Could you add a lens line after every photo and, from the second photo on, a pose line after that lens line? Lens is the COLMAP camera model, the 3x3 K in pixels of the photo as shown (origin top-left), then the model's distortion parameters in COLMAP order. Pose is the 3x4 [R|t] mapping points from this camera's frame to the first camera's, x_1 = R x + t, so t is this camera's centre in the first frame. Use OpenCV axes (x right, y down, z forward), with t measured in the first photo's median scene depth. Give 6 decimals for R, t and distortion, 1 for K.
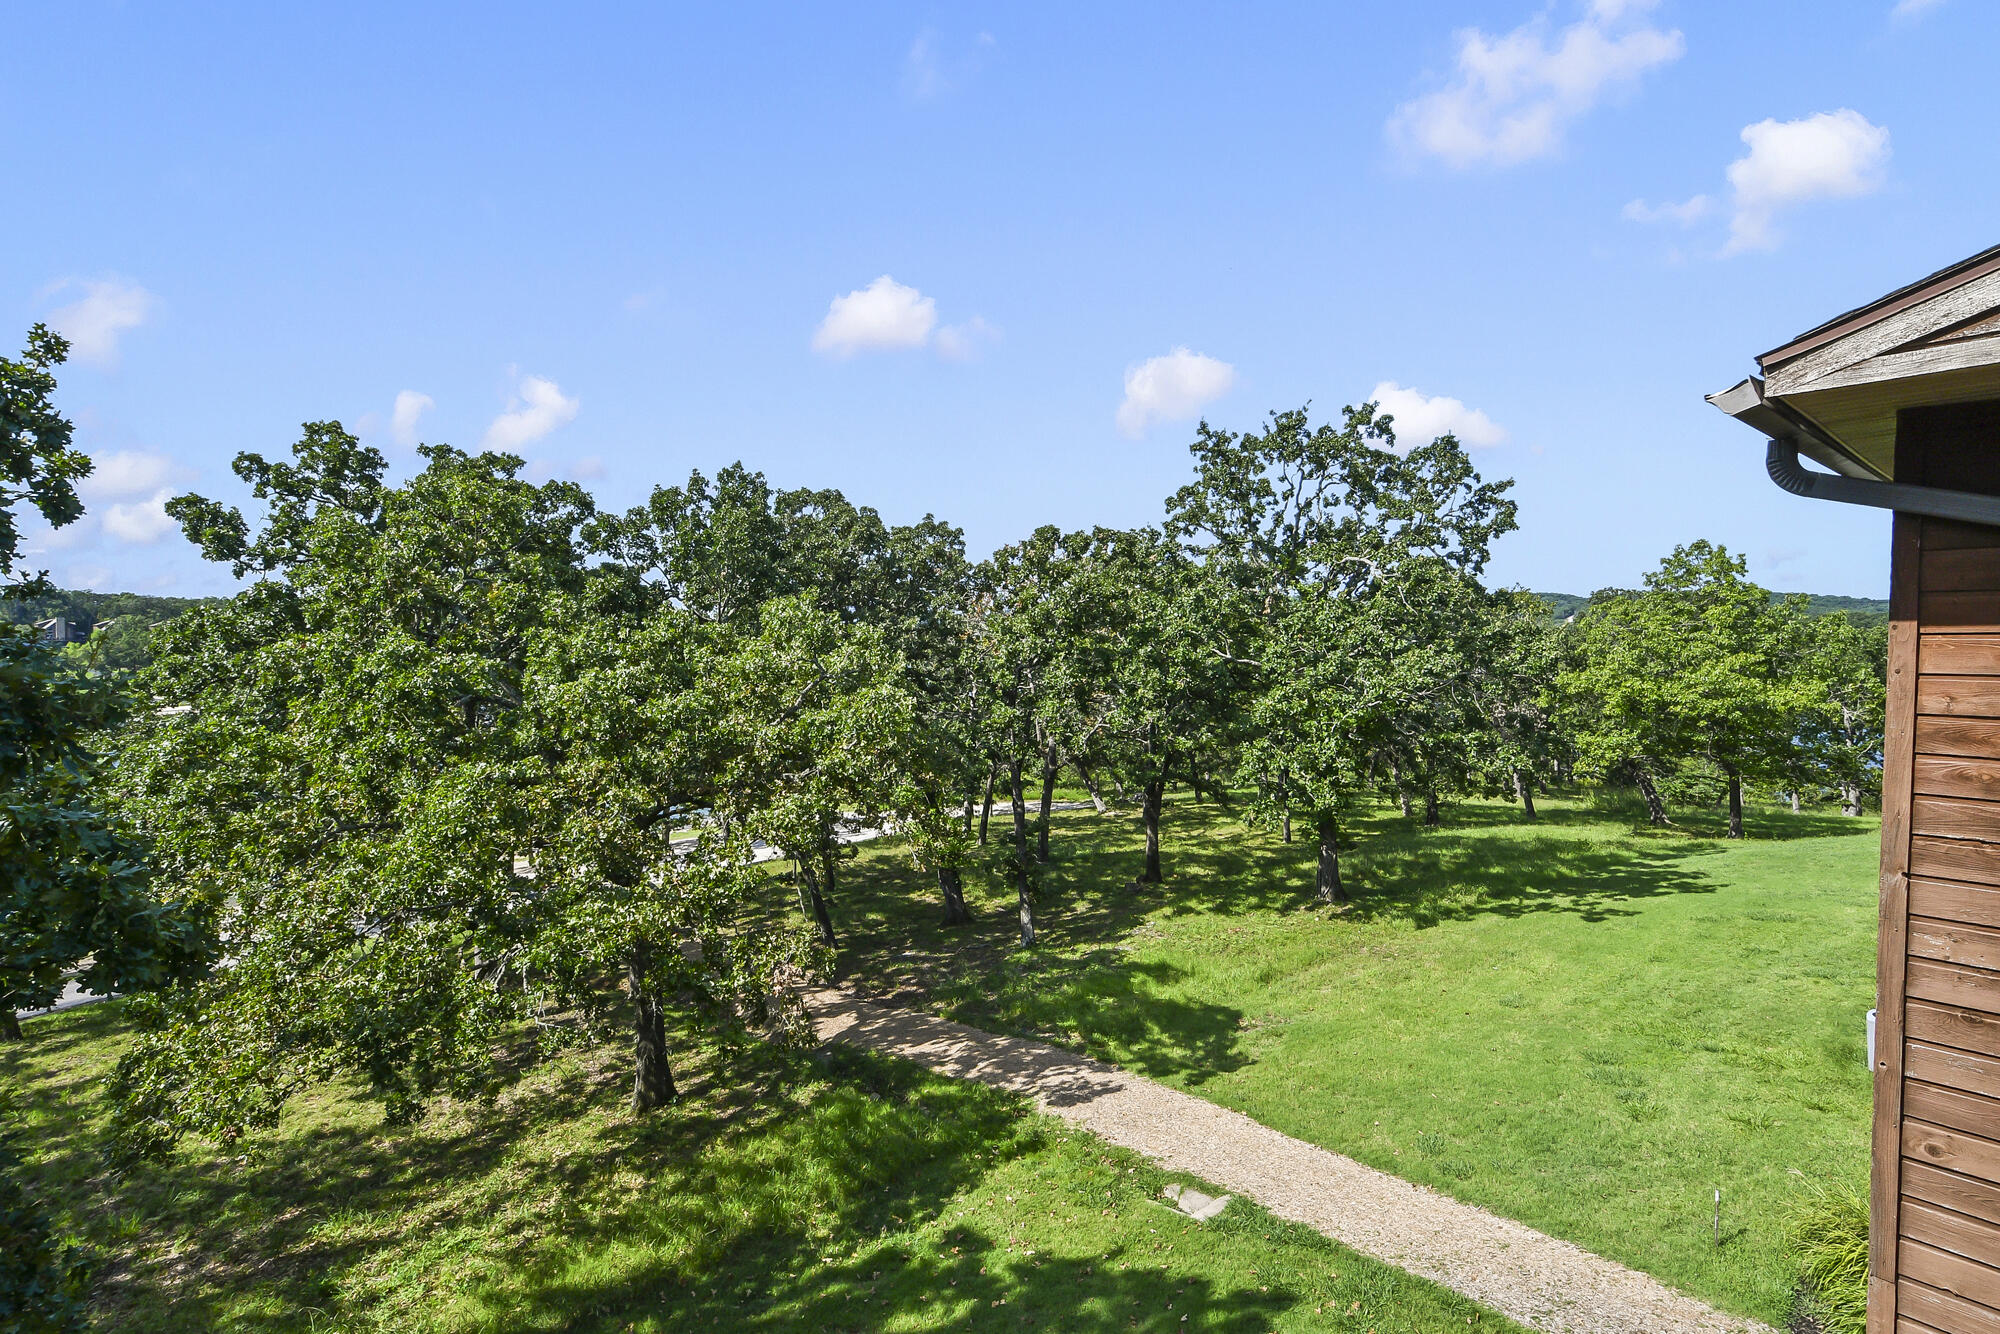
lens RADIAL K [[955.3, 0, 1015.0], [0, 955.3, 655.7], [0, 0, 1]] dist [0.040806, -0.010108]
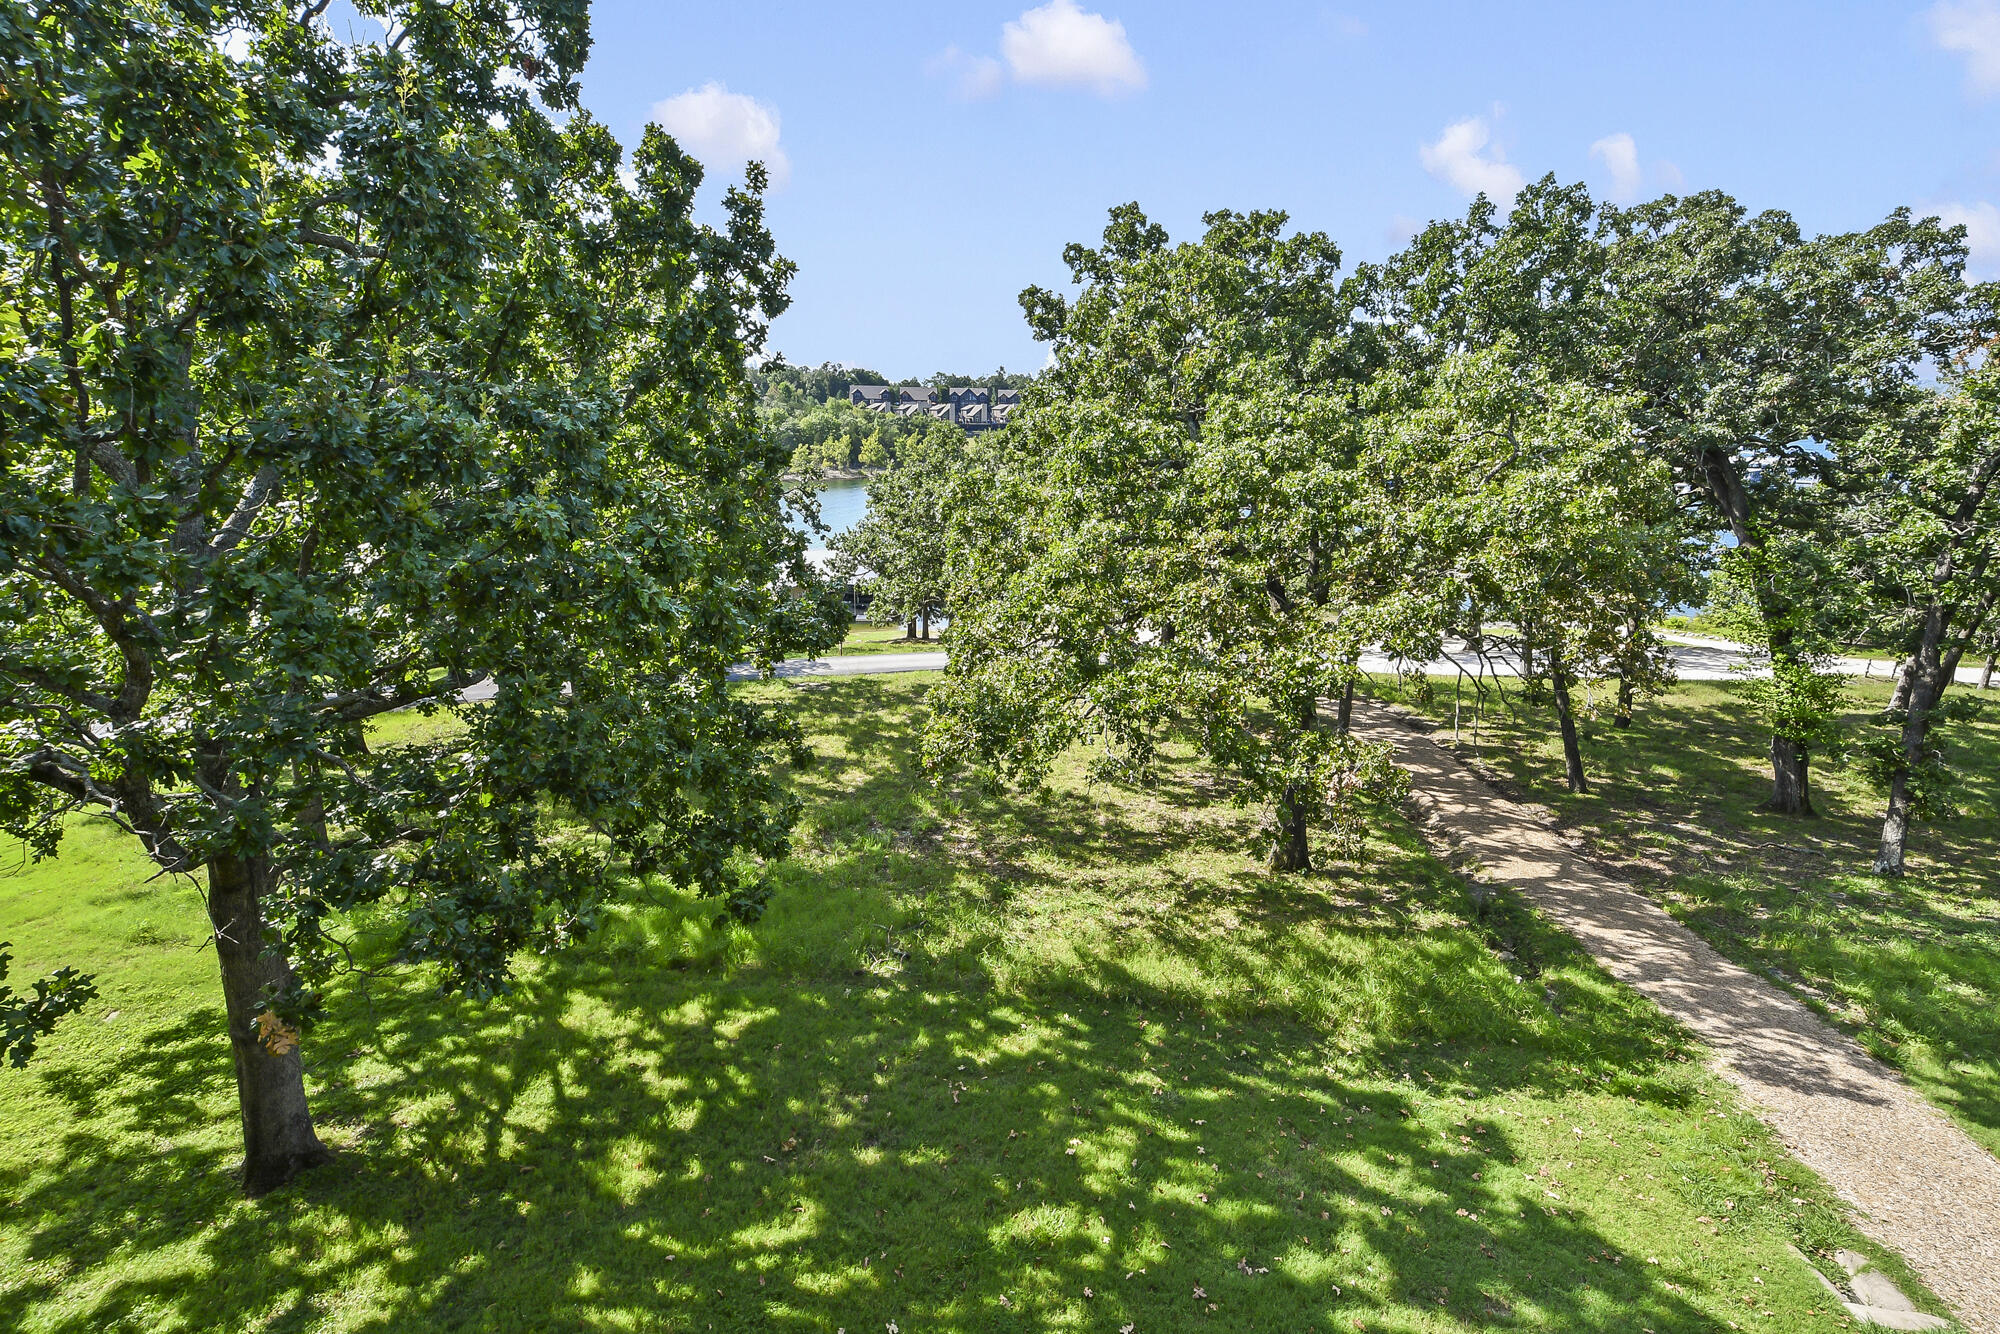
lens RADIAL K [[955.3, 0, 922.7], [0, 955.3, 658.7], [0, 0, 1]] dist [0.040806, -0.010108]
pose [[0.632673, 0.205659, -0.746612, 0.125793], [-0.026031, 0.969196, 0.244913, 0.000849], [0.773981, -0.135515, 0.618537, 0.099675]]
